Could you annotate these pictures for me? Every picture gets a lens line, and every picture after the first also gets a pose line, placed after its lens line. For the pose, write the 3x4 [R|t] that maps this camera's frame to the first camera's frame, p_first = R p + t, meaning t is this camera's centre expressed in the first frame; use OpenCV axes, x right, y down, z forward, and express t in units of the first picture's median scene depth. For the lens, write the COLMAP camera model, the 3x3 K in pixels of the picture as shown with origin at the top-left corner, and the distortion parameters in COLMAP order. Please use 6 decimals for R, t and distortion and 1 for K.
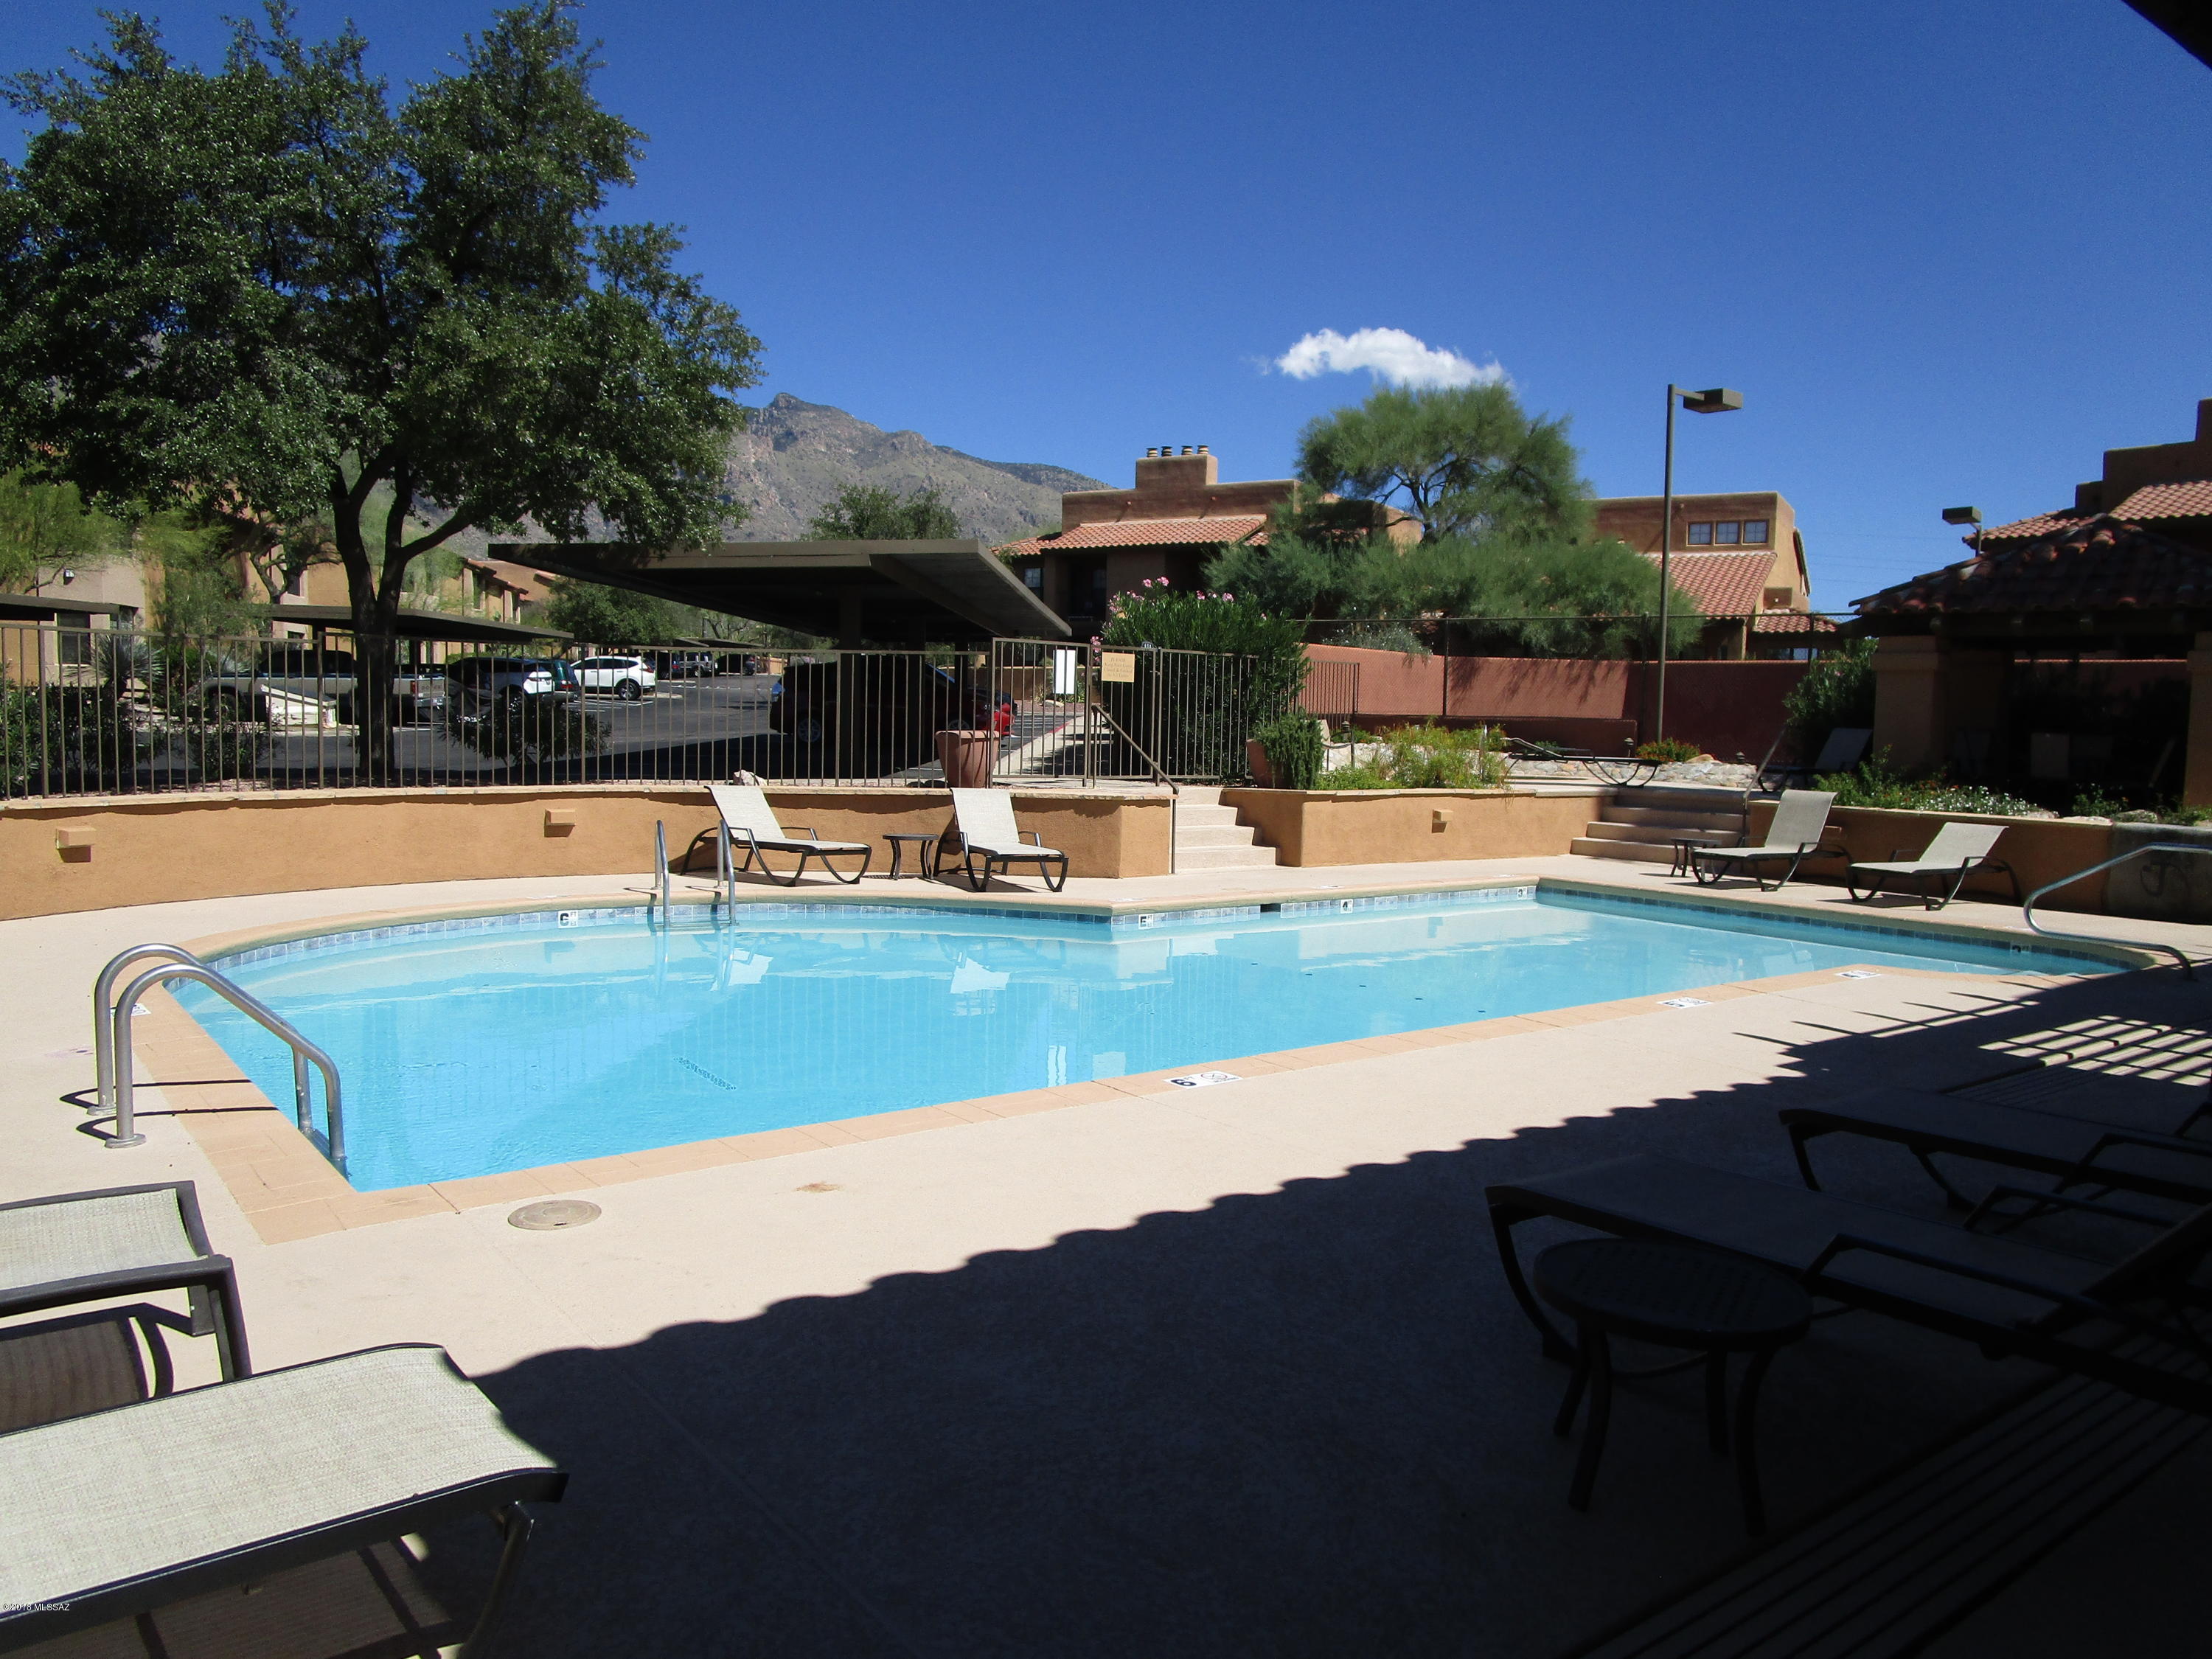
lens RADIAL K [[1593.6, 0, 1106.0], [0, 1593.6, 830.8], [0, 0, 1]] dist [-0.000016, -0.000105]
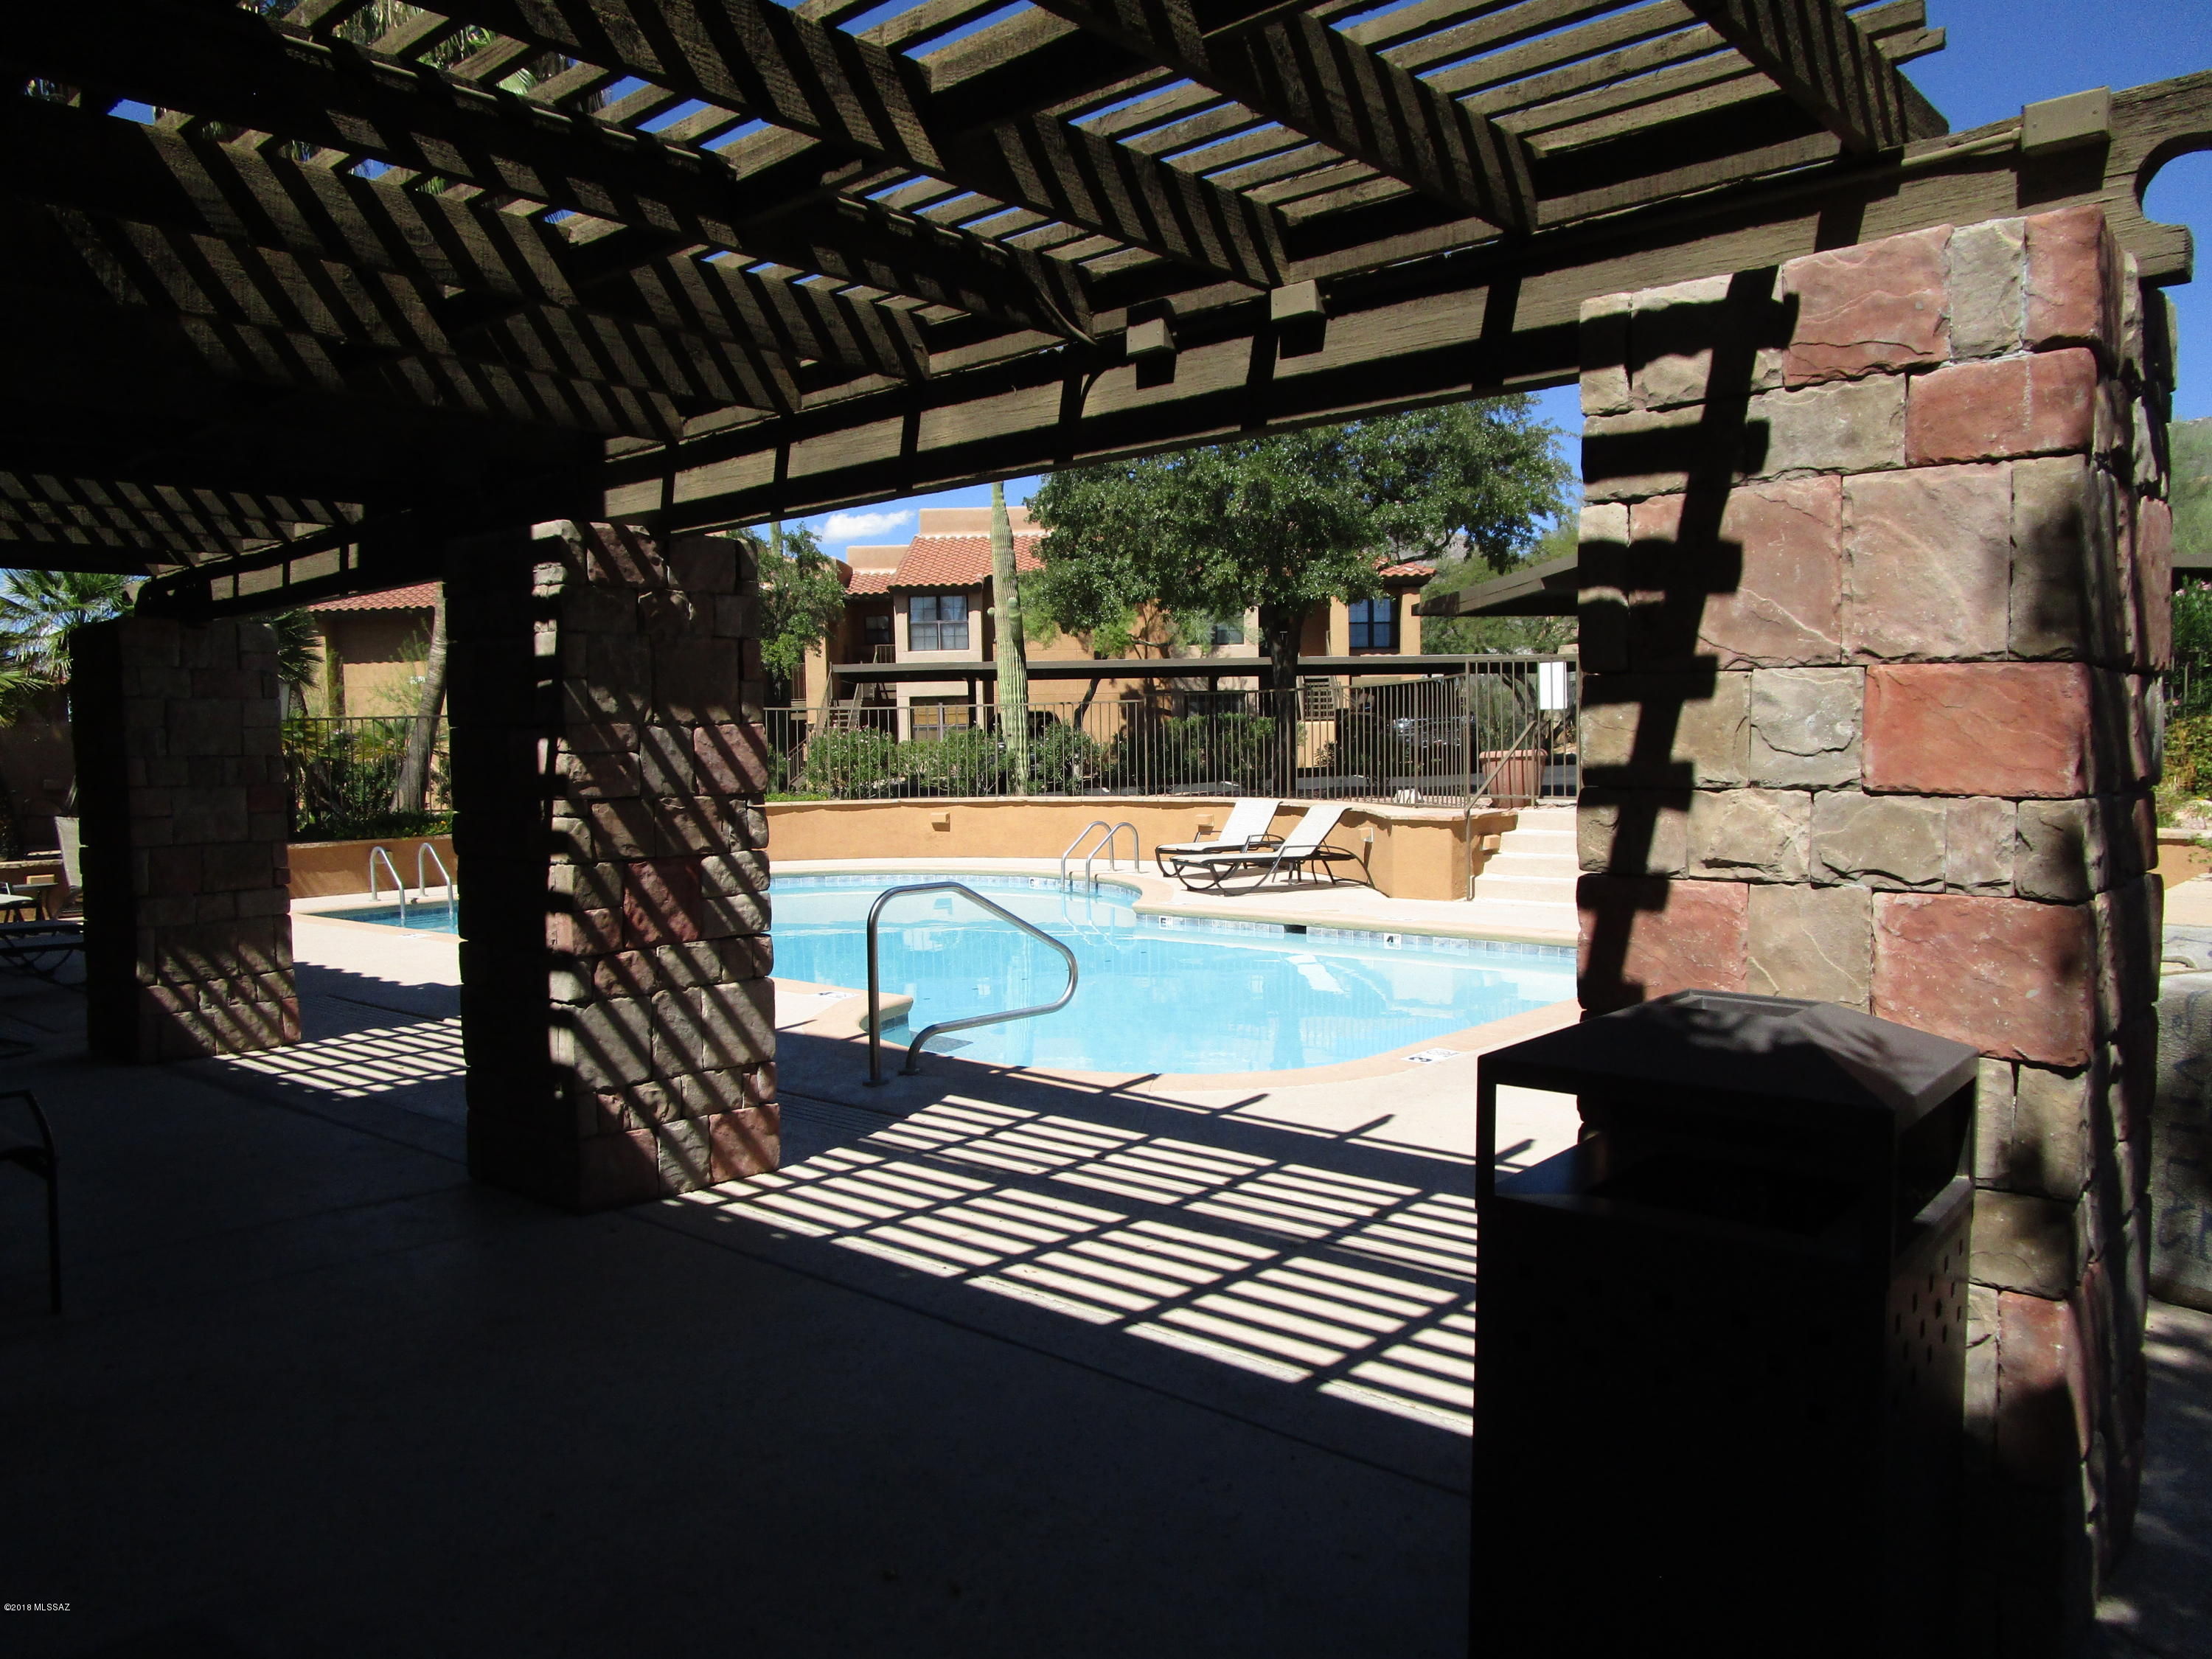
lens RADIAL K [[1593.6, 0, 1106.4], [0, 1593.6, 828.9], [0, 0, 1]] dist [-0.000016, -0.000105]
pose [[0.171724, 0.041738, -0.984260, 1.077775], [-0.026950, 0.998927, 0.037658, -0.051160], [0.984776, 0.020059, 0.172665, 0.692289]]
